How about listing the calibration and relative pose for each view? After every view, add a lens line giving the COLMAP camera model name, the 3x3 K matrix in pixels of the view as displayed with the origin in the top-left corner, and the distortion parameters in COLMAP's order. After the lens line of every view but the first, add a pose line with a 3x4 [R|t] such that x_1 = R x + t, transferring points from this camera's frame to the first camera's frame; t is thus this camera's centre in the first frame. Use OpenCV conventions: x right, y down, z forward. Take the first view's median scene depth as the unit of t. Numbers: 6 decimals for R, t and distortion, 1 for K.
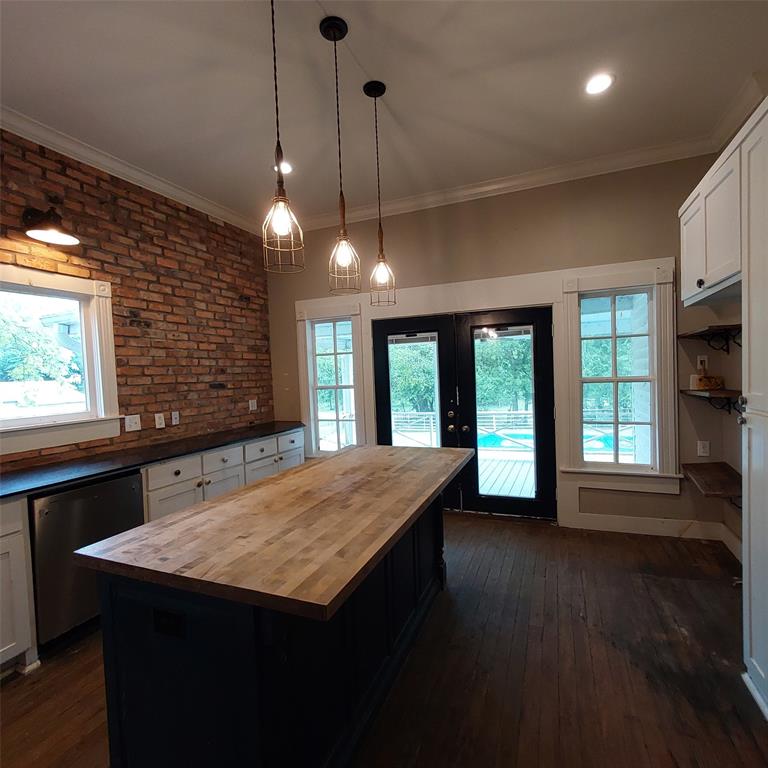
lens RADIAL K [[408.8, 0, 394.4], [0, 408.8, 388.2], [0, 0, 1]] dist [-0.000640, 0.001639]
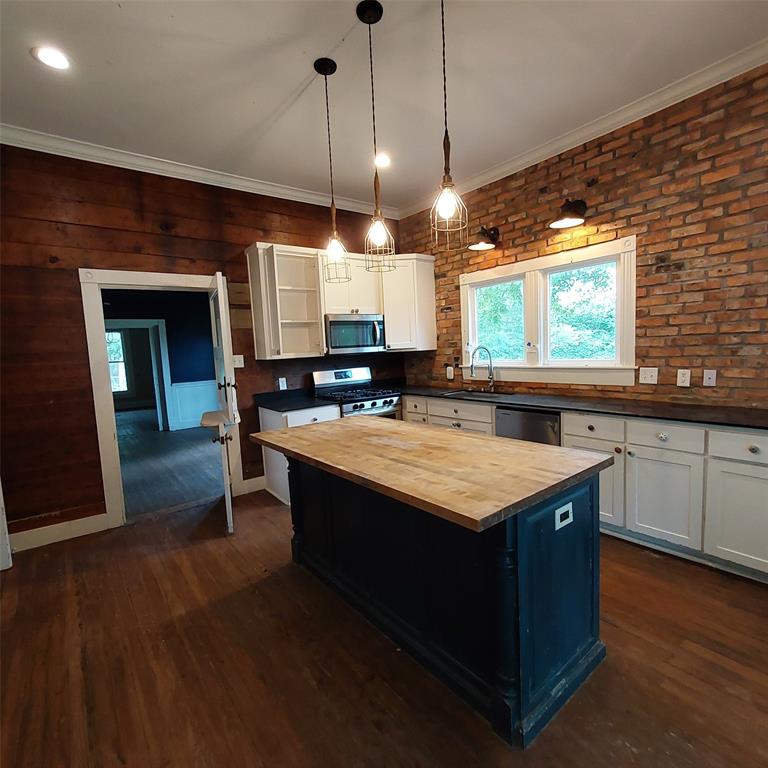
lens RADIAL K [[408.8, 0, 394.4], [0, 408.8, 388.2], [0, 0, 1]] dist [-0.000640, 0.001639]
pose [[-0.484514, 0.148842, -0.862028, 0.465335], [0.032709, 0.987812, 0.152175, -0.049829], [0.874172, 0.045535, -0.483477, 0.871982]]
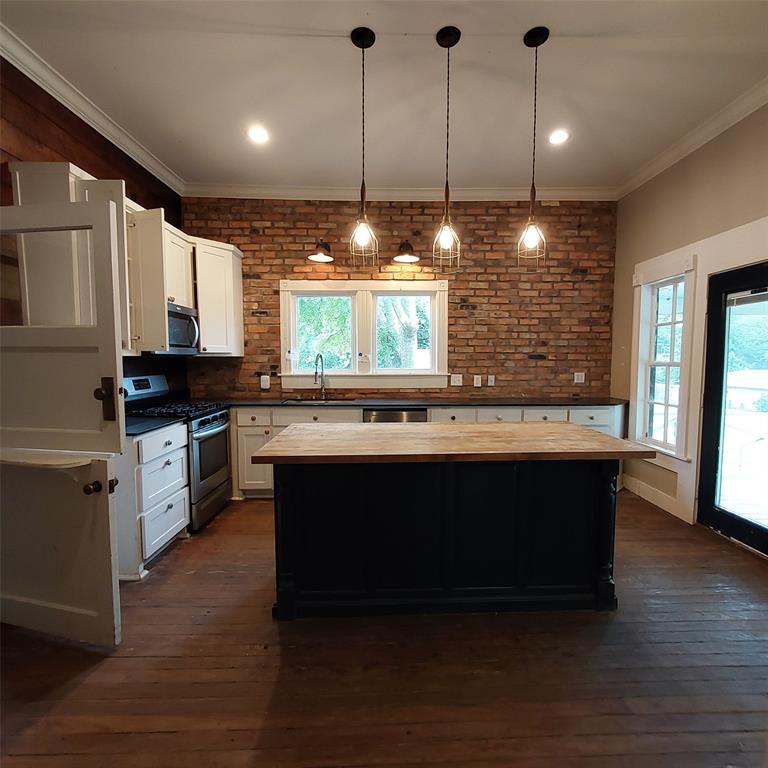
lens RADIAL K [[408.8, 0, 394.4], [0, 408.8, 388.2], [0, 0, 1]] dist [-0.000640, 0.001639]
pose [[0.402889, 0.103285, -0.909402, 0.502306], [-0.050146, 0.994611, 0.090746, -0.002414], [0.913874, 0.009042, 0.405897, 0.224172]]
